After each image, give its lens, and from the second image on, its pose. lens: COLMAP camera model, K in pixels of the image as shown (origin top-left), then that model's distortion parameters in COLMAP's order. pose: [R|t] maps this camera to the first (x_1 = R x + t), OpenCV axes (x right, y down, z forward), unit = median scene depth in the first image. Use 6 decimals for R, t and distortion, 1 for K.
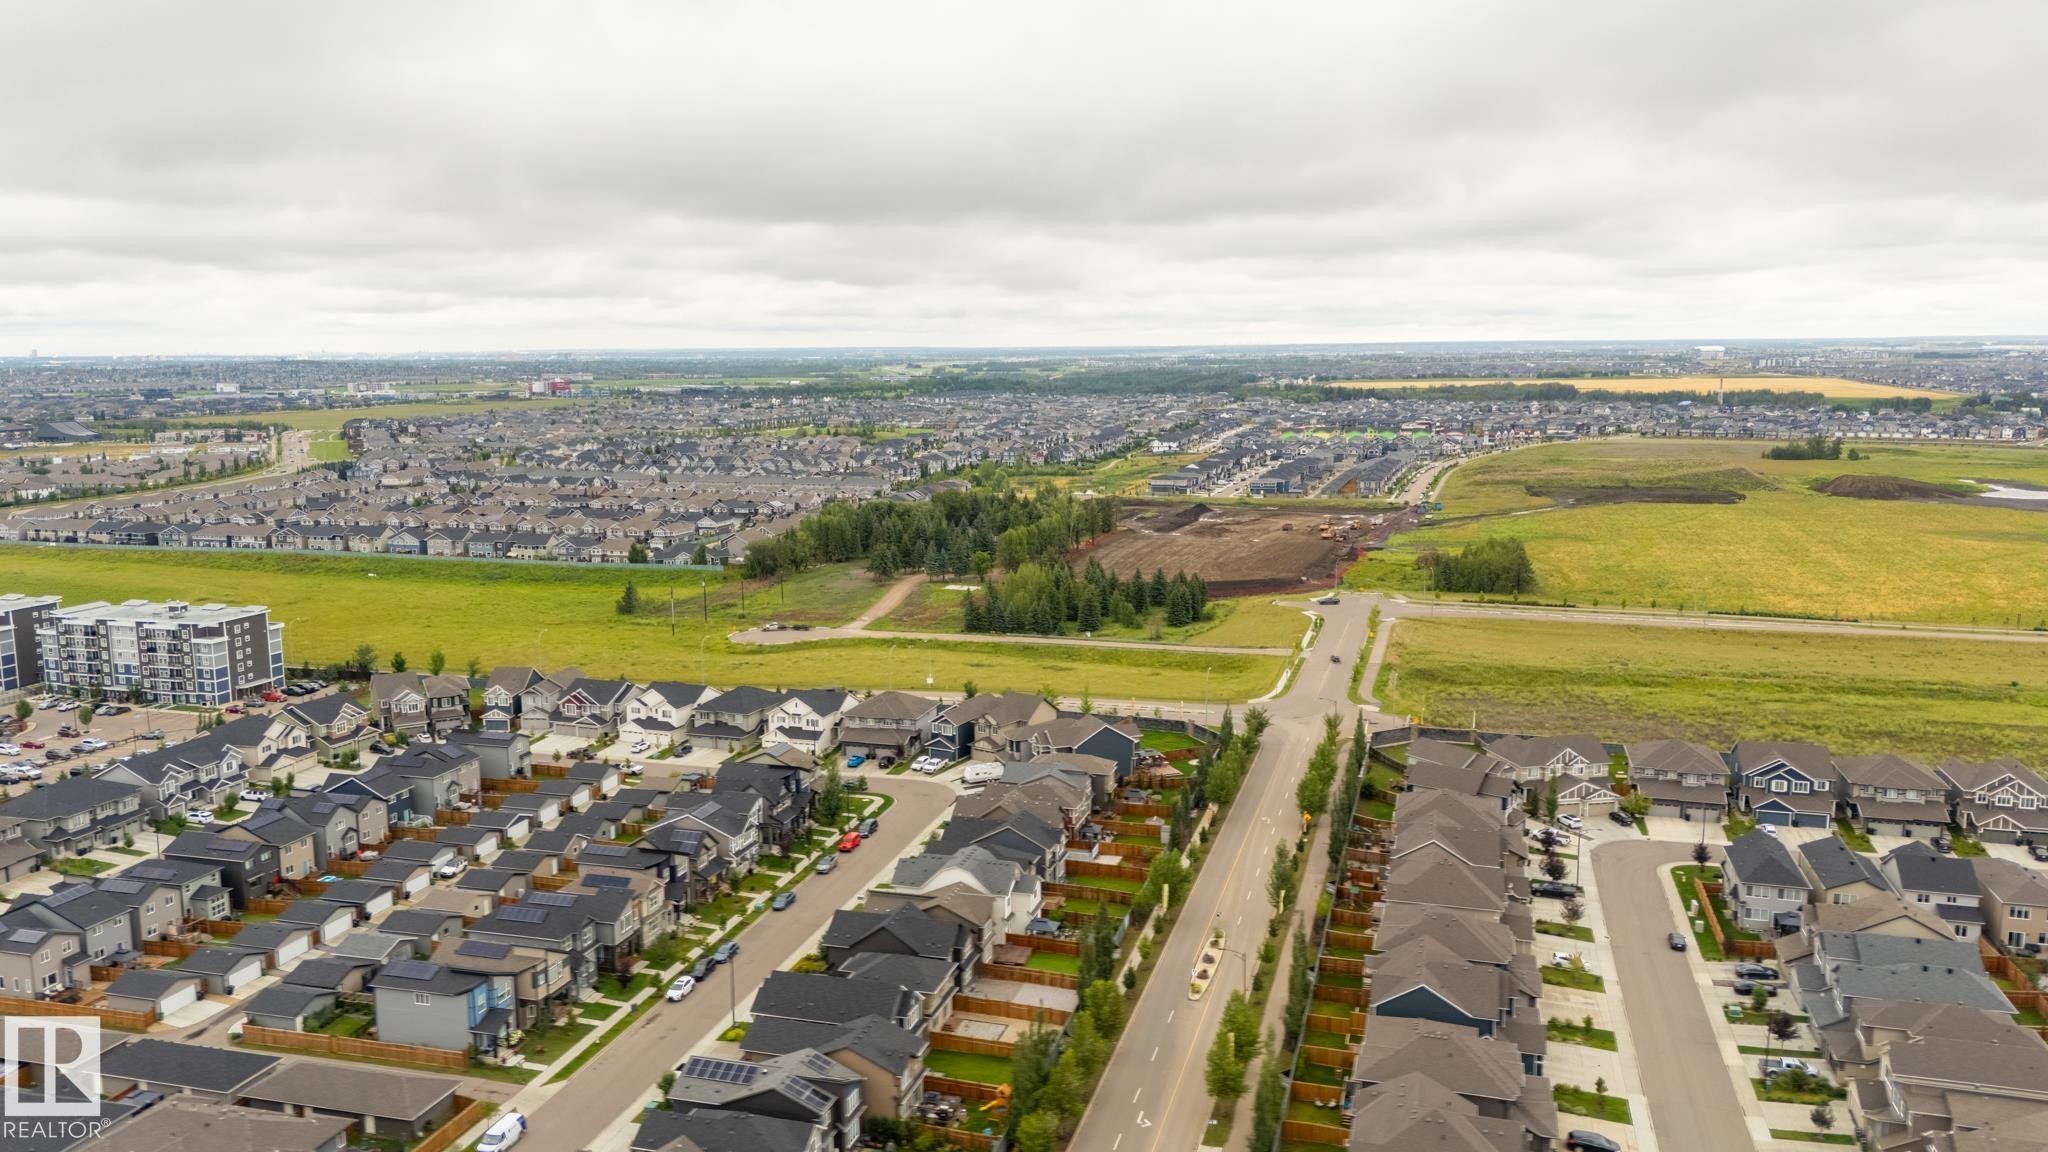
lens RADIAL K [[1509.5, 0, 1013.2], [0, 1509.5, 572.1], [0, 0, 1]] dist [0.088784, -0.112713]
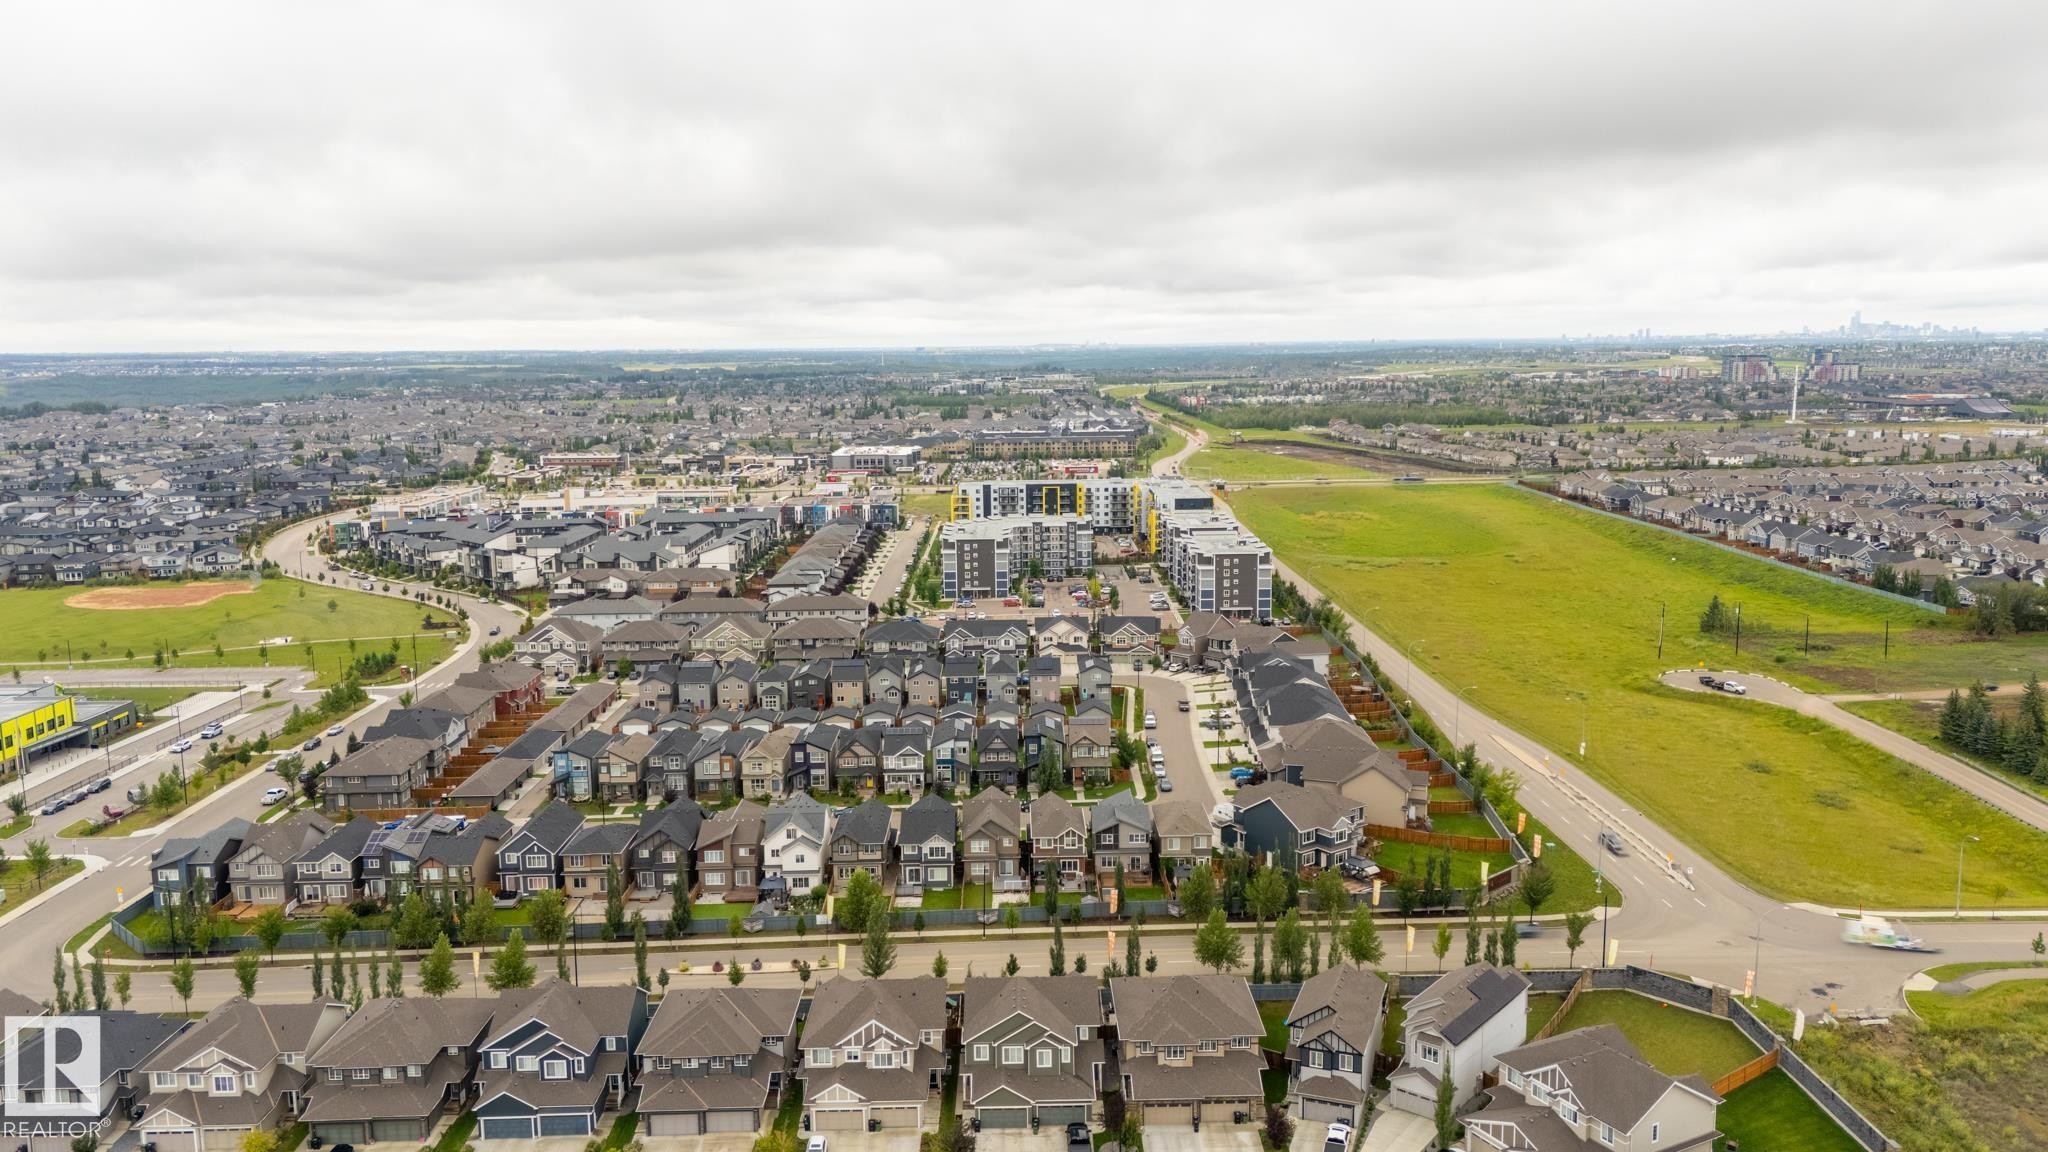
lens RADIAL K [[1509.5, 0, 1013.2], [0, 1509.5, 572.1], [0, 0, 1]] dist [0.088784, -0.112713]
pose [[0.301190, 0.151686, -0.941423, 0.896757], [-0.131944, 0.984400, 0.116397, -0.112429], [0.944392, 0.089157, 0.316505, 0.668995]]
